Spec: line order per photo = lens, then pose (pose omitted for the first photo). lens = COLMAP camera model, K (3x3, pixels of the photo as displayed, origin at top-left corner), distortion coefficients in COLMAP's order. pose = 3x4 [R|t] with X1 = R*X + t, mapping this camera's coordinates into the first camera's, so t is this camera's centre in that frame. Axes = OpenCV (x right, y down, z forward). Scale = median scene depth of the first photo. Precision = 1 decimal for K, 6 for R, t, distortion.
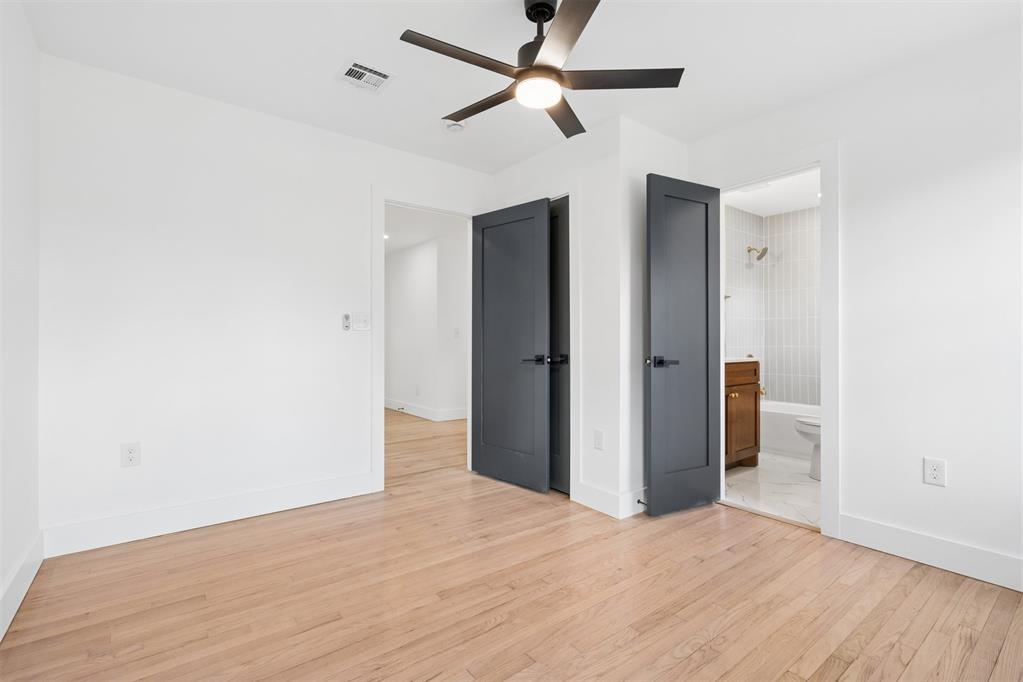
lens RADIAL K [[471.4, 0, 511.5], [0, 471.4, 341.0], [0, 0, 1]] dist [-0.000660, 0.000158]
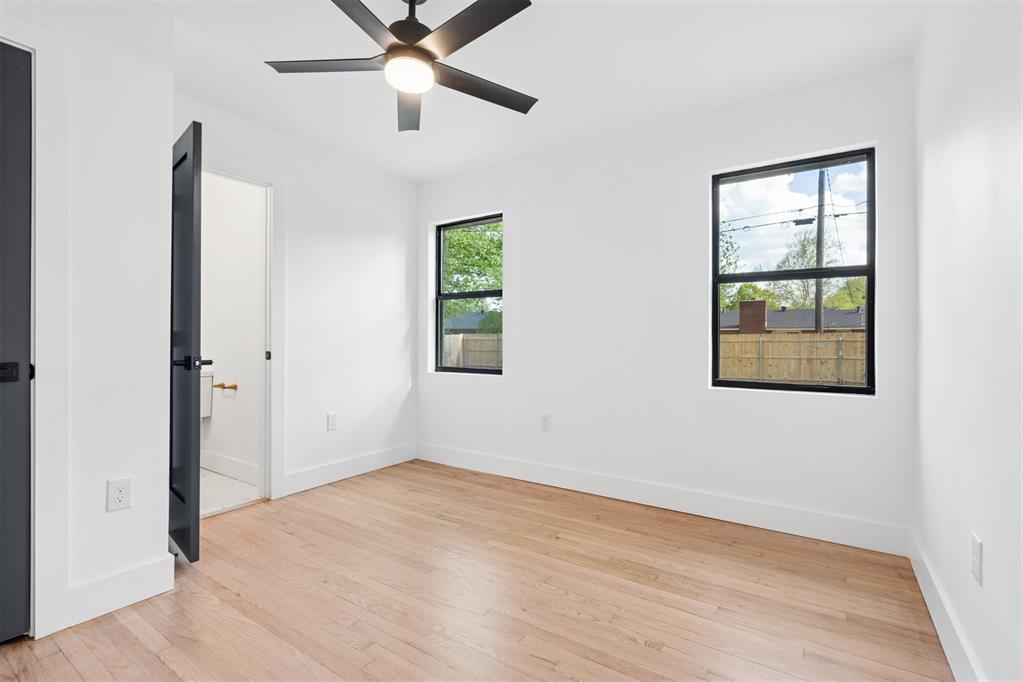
lens RADIAL K [[464.0, 0, 509.9], [0, 464.0, 338.2], [0, 0, 1]] dist [-0.000708, 0.000019]
pose [[-0.317698, -0.000322, 0.948192, -0.786969], [-0.004282, 0.999990, -0.001095, -0.002114], [-0.948182, -0.004408, -0.317696, 0.974969]]
